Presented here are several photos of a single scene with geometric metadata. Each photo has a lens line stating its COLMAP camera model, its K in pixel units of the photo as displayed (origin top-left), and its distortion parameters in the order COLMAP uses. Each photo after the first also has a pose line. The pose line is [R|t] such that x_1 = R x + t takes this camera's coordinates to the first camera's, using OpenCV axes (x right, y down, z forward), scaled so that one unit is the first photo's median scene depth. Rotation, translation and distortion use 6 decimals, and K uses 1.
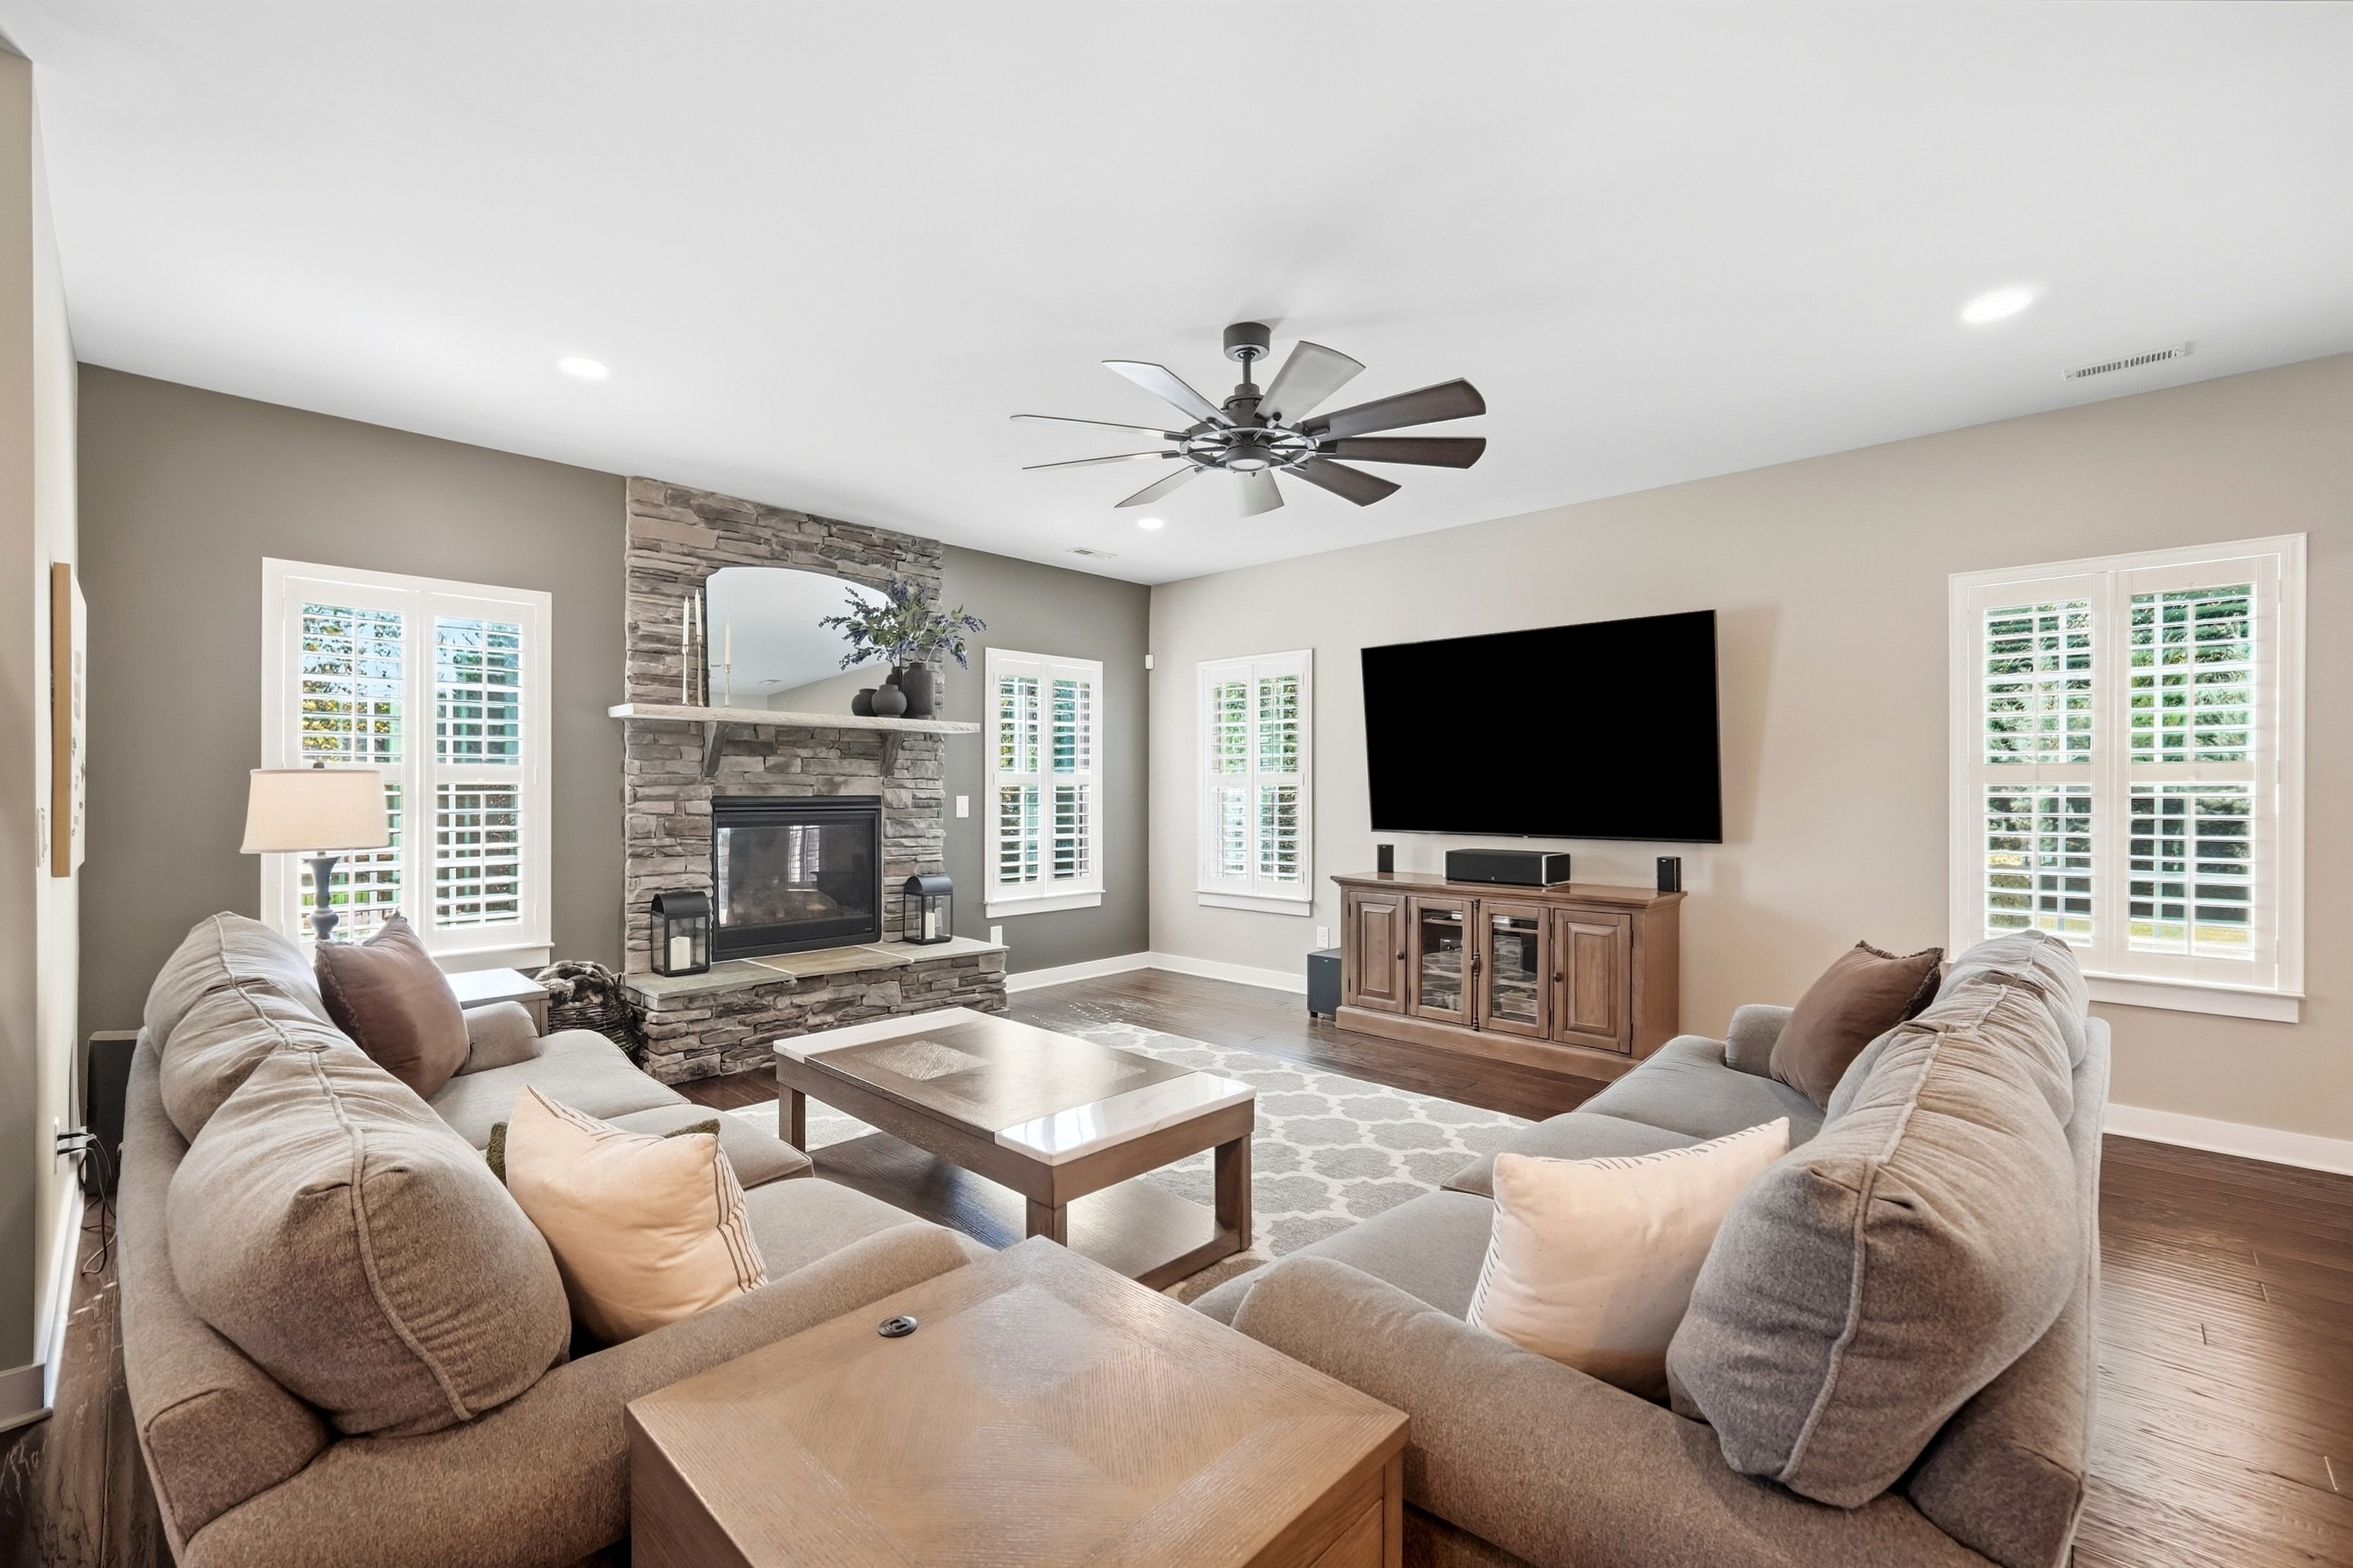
lens RADIAL K [[1000.9, 0, 1181.1], [0, 1000.9, 787.9], [0, 0, 1]] dist [0.001047, -0.000642]
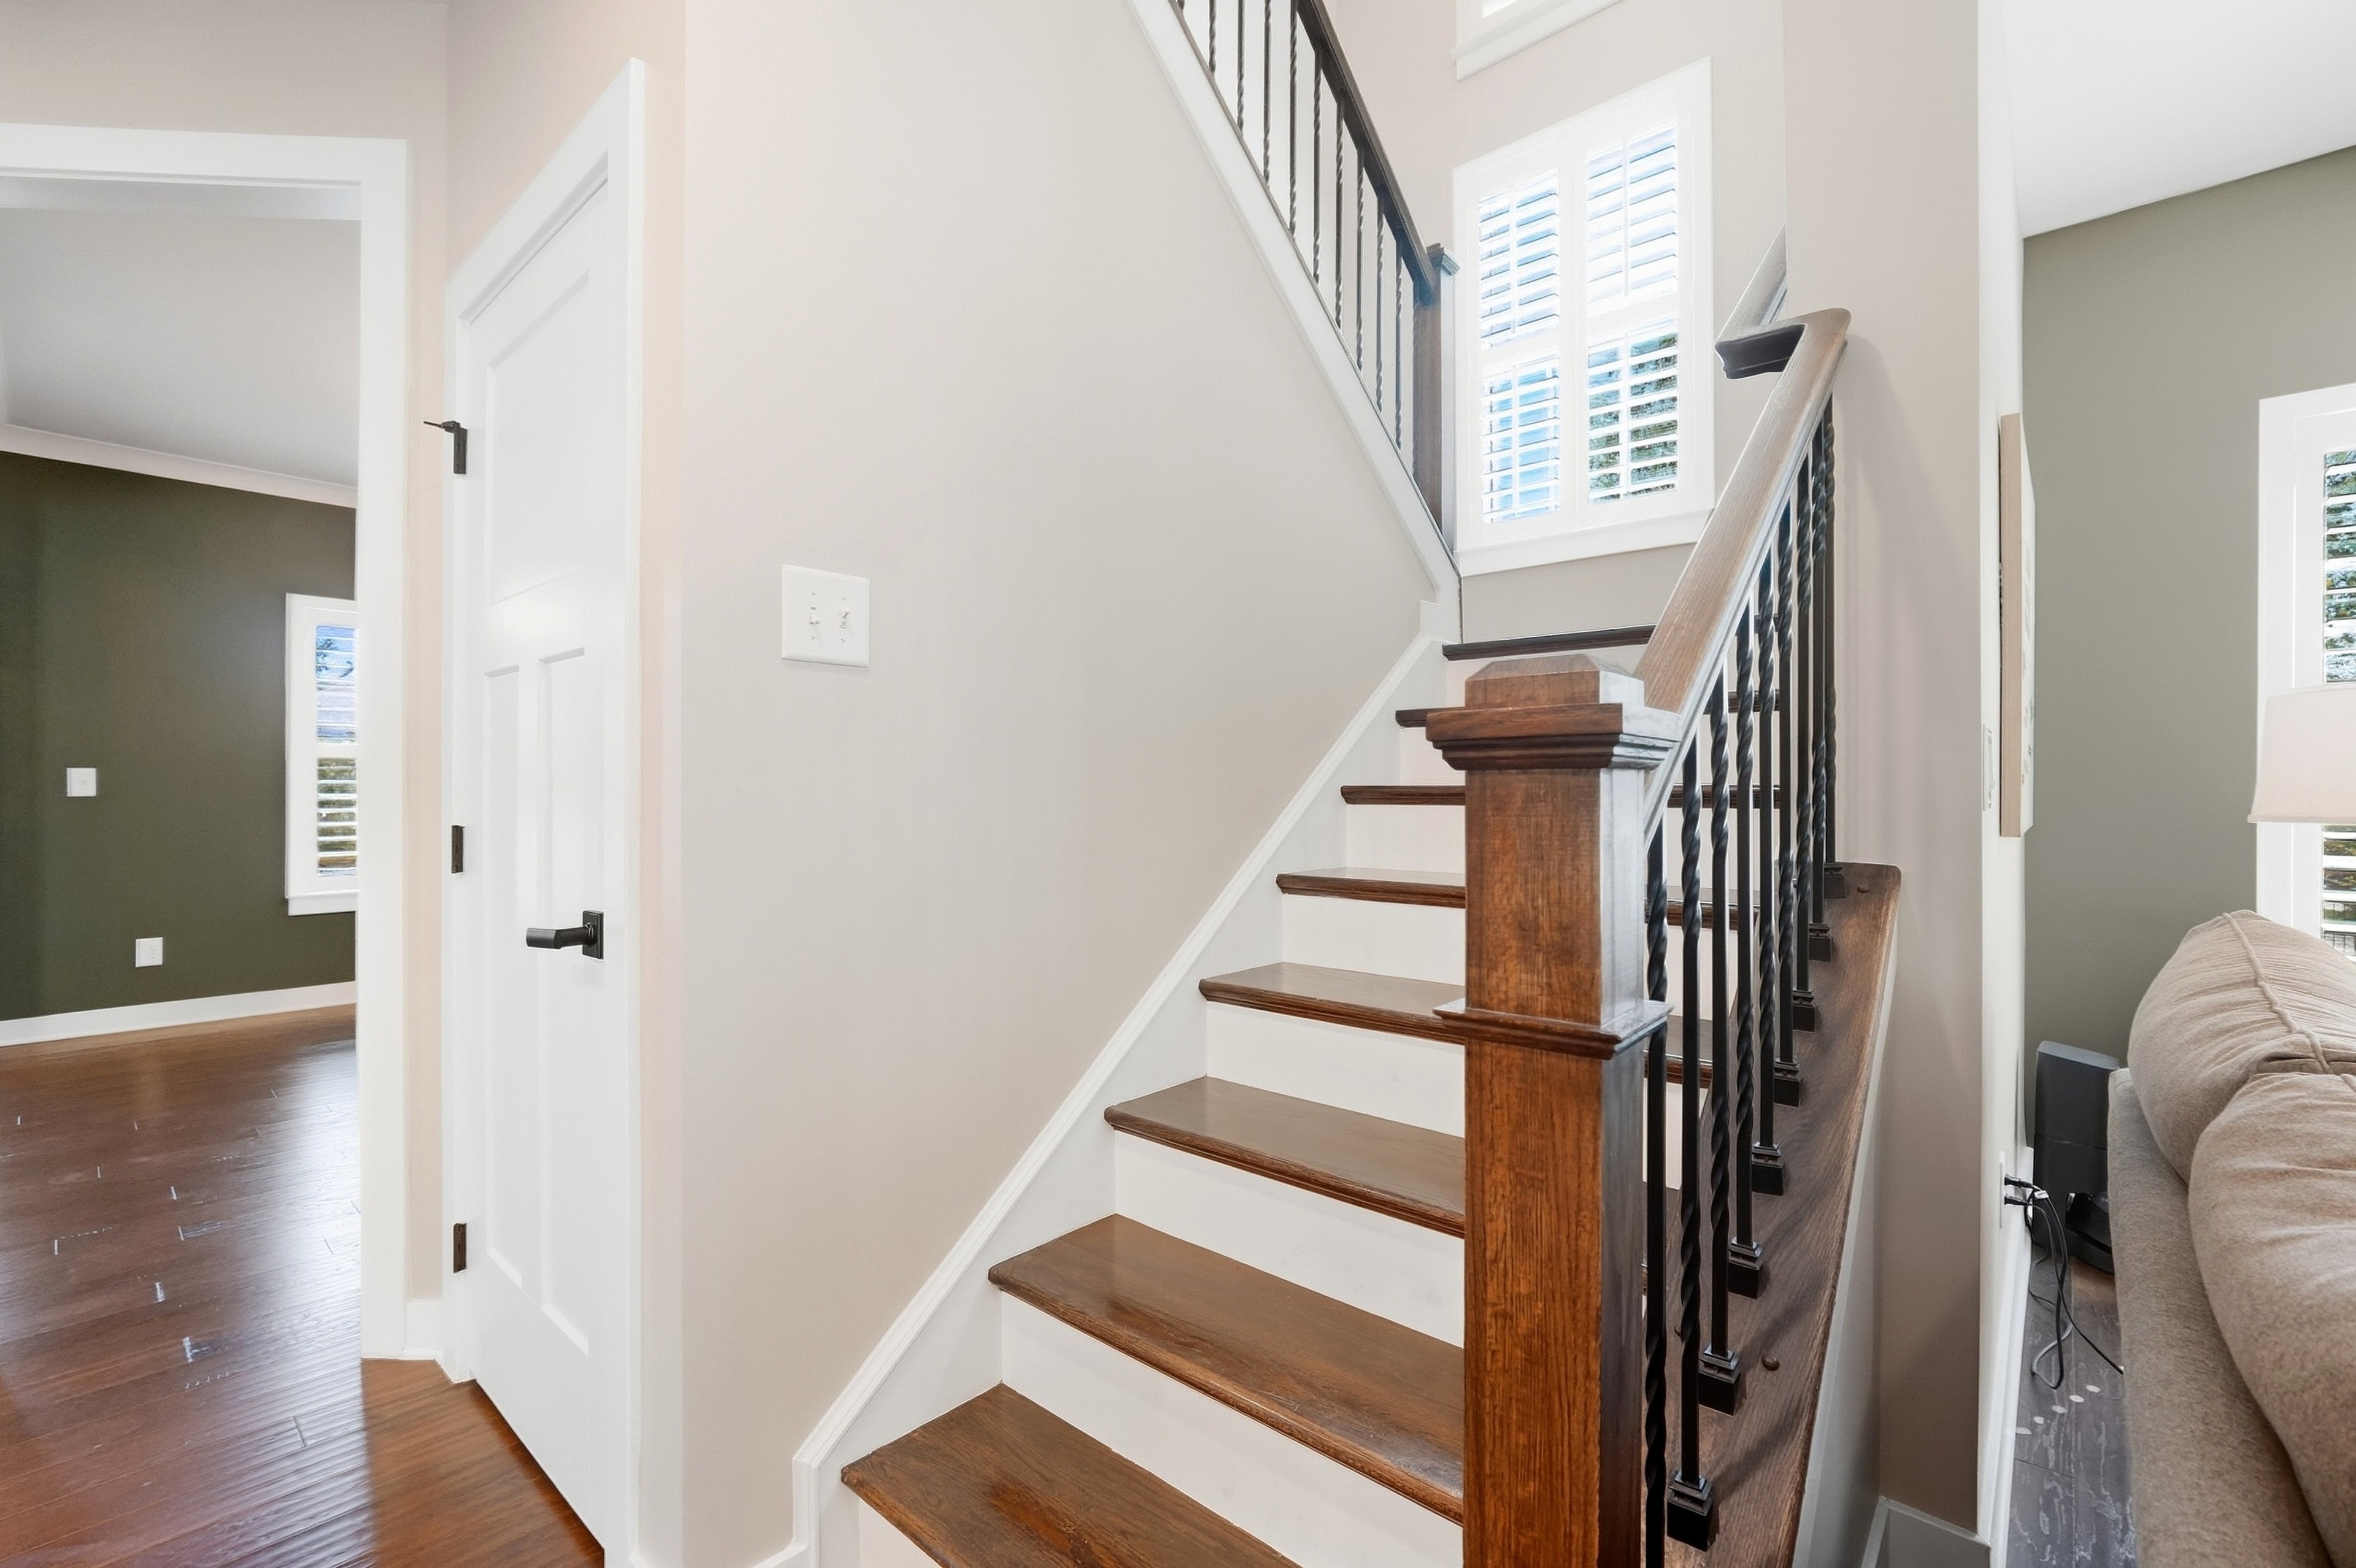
lens RADIAL K [[1002.1, 0, 1192.4], [0, 1002.1, 794.1], [0, 0, 1]] dist [0.001047, -0.000642]
pose [[0.050469, 0.002104, -0.998723, -0.314267], [0.000738, 0.999997, 0.002144, 0.042507], [0.998725, -0.000846, 0.050467, 0.276389]]
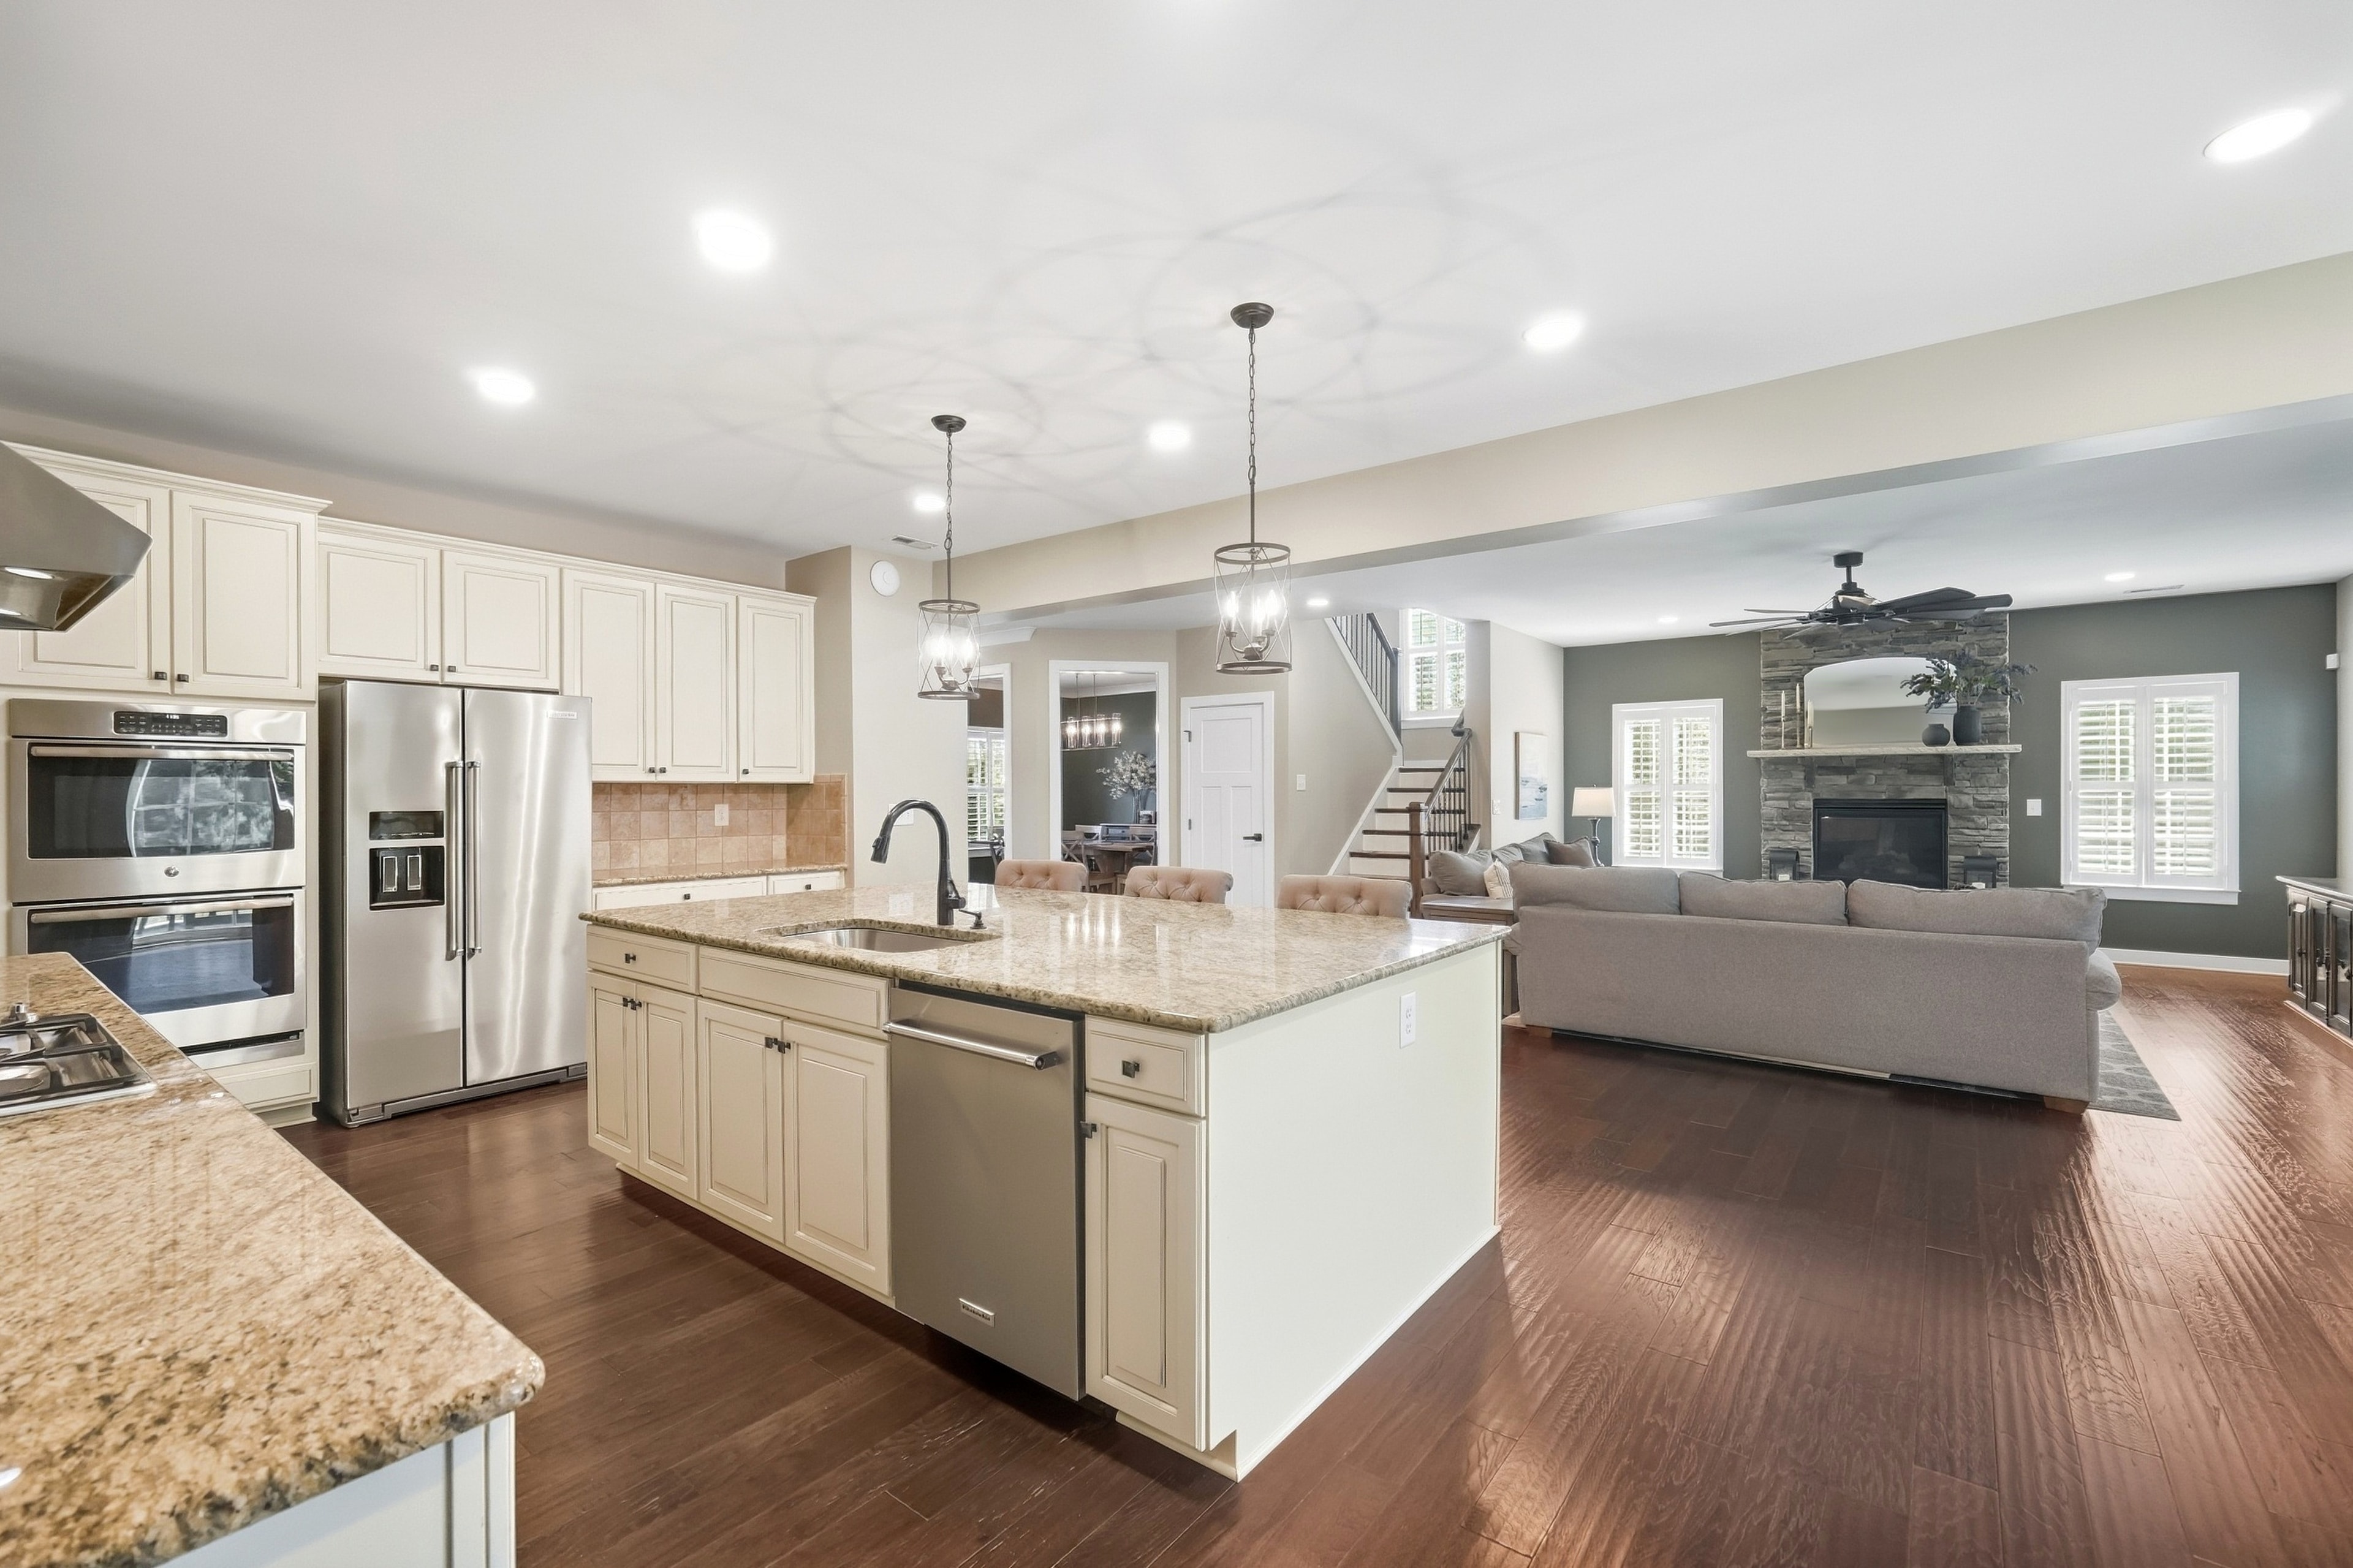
lens RADIAL K [[1000.9, 0, 1166.9], [0, 1000.9, 790.7], [0, 0, 1]] dist [0.001047, -0.000642]
pose [[0.114565, 0.002798, -0.993412, 1.767416], [0.004726, 0.999983, 0.003362, -0.025234], [0.993405, -0.005080, 0.114549, -0.505414]]
